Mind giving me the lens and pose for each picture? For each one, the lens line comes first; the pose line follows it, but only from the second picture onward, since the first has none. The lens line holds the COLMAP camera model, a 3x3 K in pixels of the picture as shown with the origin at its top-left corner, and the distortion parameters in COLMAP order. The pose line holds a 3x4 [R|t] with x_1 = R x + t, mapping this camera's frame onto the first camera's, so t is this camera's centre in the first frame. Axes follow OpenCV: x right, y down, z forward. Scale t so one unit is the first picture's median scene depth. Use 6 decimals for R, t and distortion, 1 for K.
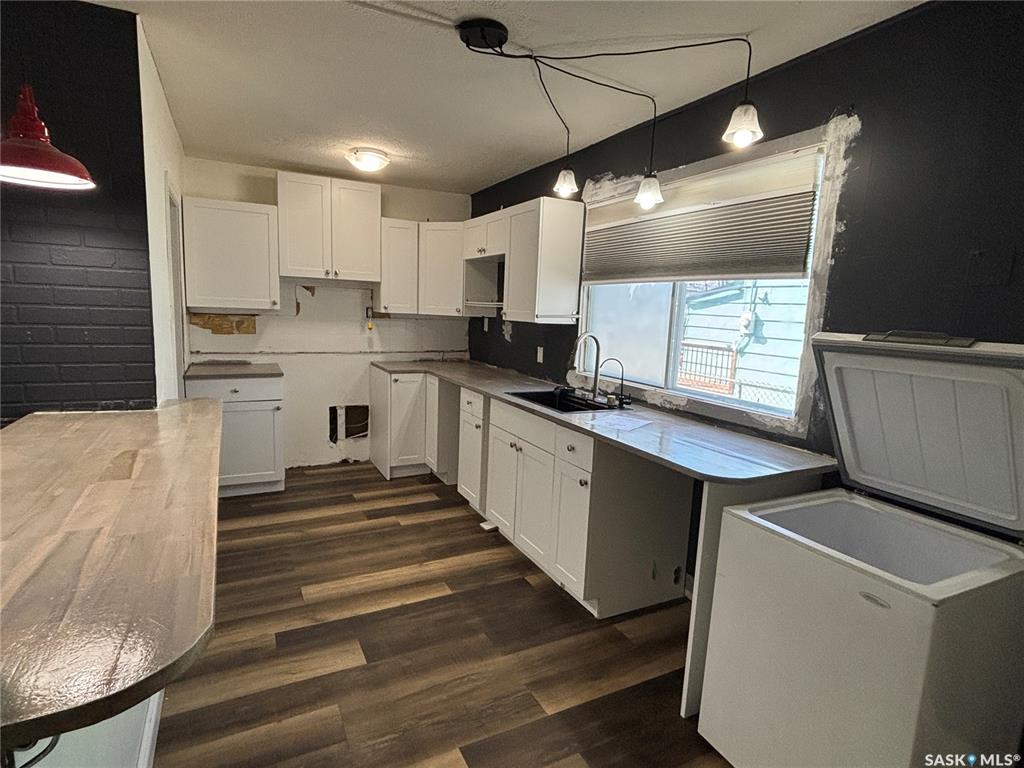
lens RADIAL K [[533.1, 0, 512.3], [0, 533.1, 385.1], [0, 0, 1]] dist [-0.007665, -0.001187]
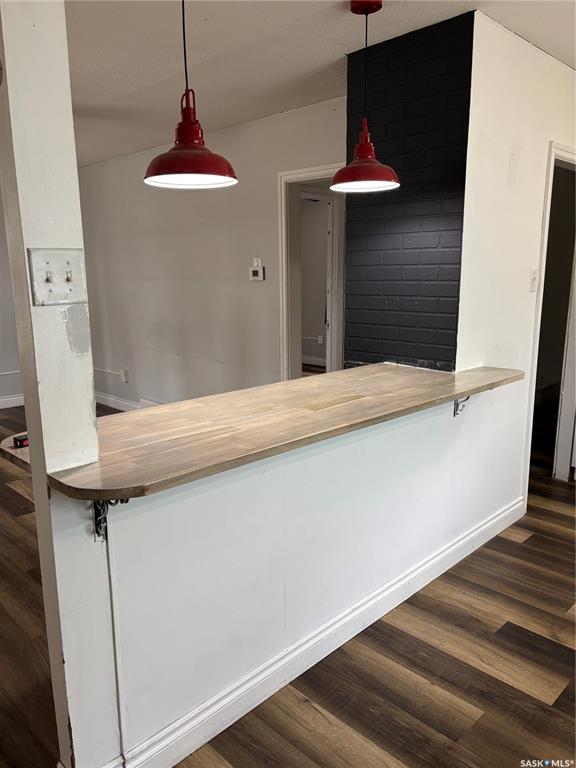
lens RADIAL K [[582.1, 0, 287.2], [0, 582.1, 385.8], [0, 0, 1]] dist [0.010989, -0.011468]
pose [[0.285610, 0.145314, -0.947265, 0.417117], [-0.111625, 0.986754, 0.117716, -0.032799], [0.951823, 0.072118, 0.298048, 0.313860]]
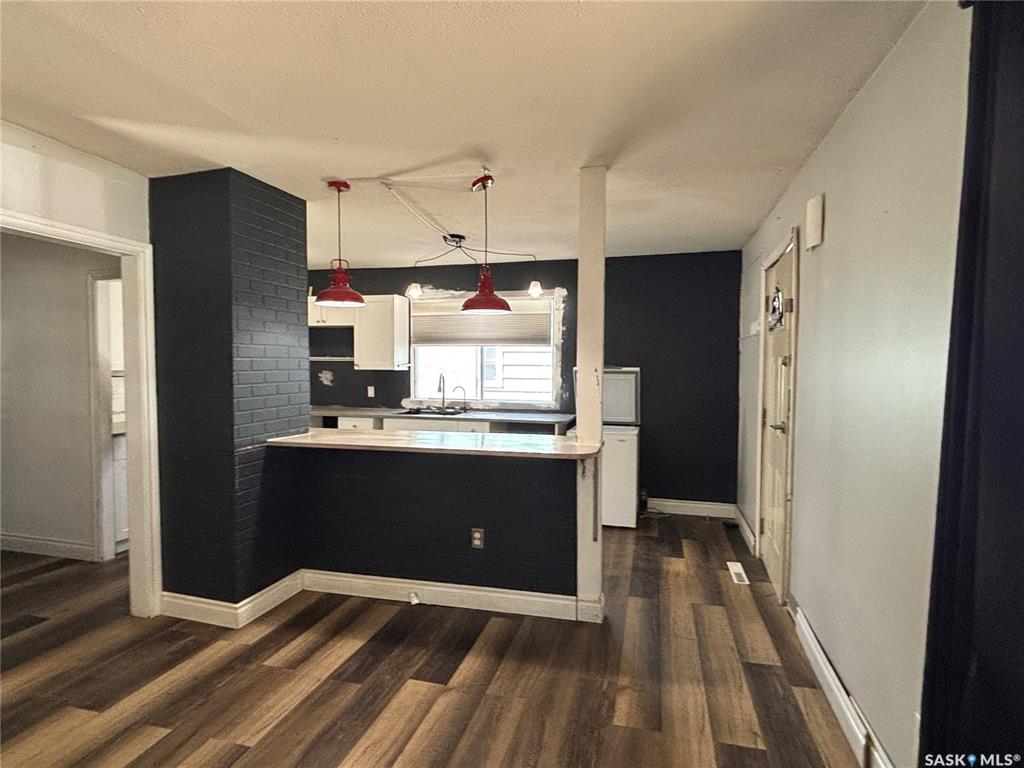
lens RADIAL K [[533.1, 0, 513.5], [0, 533.1, 387.7], [0, 0, 1]] dist [-0.007665, -0.001187]
pose [[0.678778, -0.065677, 0.731401, -1.507036], [0.122674, 0.992138, -0.024758, 0.034119], [-0.724025, 0.106529, 0.681498, -0.603316]]
